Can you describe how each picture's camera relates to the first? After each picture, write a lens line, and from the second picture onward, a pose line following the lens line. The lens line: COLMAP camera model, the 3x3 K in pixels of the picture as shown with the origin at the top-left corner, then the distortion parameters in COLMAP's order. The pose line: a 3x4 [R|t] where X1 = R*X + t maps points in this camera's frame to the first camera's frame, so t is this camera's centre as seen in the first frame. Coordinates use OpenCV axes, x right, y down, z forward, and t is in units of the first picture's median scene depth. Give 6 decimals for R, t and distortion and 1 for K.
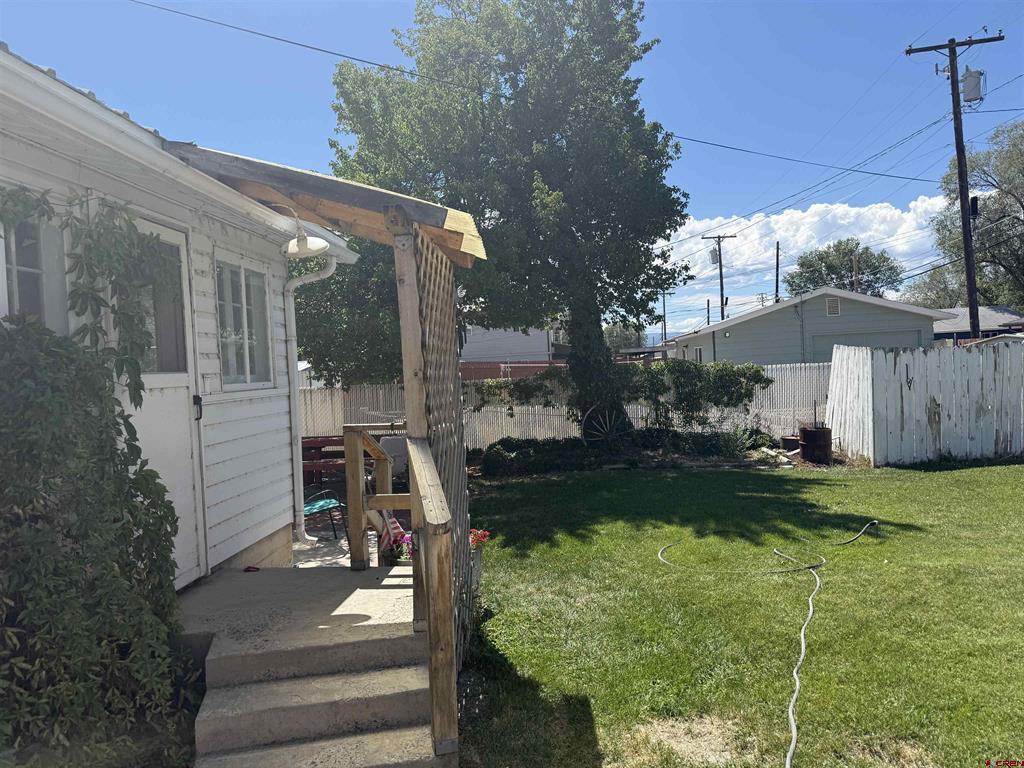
lens RADIAL K [[710.7, 0, 512.0], [0, 710.7, 384.0], [0, 0, 1]] dist [0.023179, -0.030653]
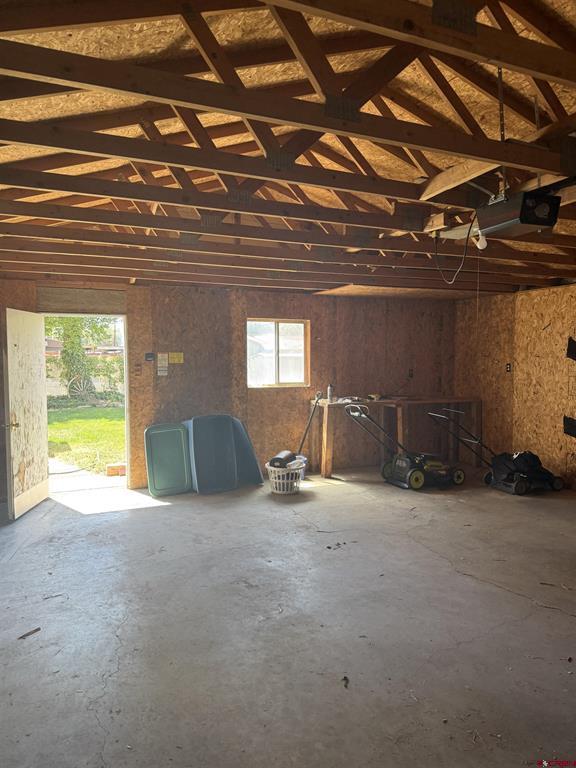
lens RADIAL K [[533.0, 0, 288.0], [0, 533.0, 384.0], [0, 0, 1]] dist [0.023179, -0.030653]
pose [[0.884403, 0.015684, 0.466460, -0.026613], [-0.028887, 0.999359, 0.021168, -0.000866], [-0.465829, -0.032196, 0.884289, -0.290361]]
